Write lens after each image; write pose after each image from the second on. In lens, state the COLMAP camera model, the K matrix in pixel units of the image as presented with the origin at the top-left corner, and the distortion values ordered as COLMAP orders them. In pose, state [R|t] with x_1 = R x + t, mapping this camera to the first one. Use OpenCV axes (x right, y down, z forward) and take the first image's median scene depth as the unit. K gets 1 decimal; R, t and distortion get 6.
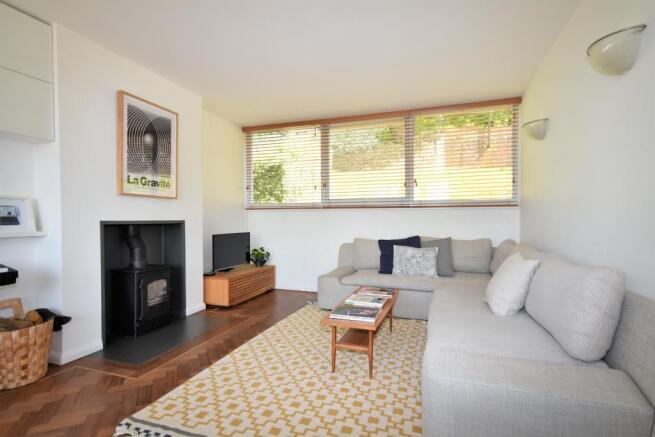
lens RADIAL K [[326.4, 0, 327.0], [0, 326.4, 226.3], [0, 0, 1]] dist [0.002802, 0.000338]
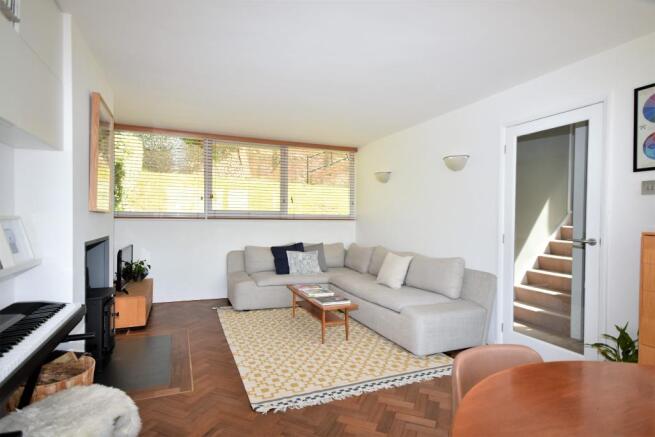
lens RADIAL K [[326.4, 0, 327.0], [0, 326.4, 226.3], [0, 0, 1]] dist [0.002802, 0.000338]
pose [[0.761892, -0.004098, 0.647691, -0.485889], [0.003886, 0.999991, 0.001755, -0.037658], [-0.647692, 0.001180, 0.761901, -0.054720]]
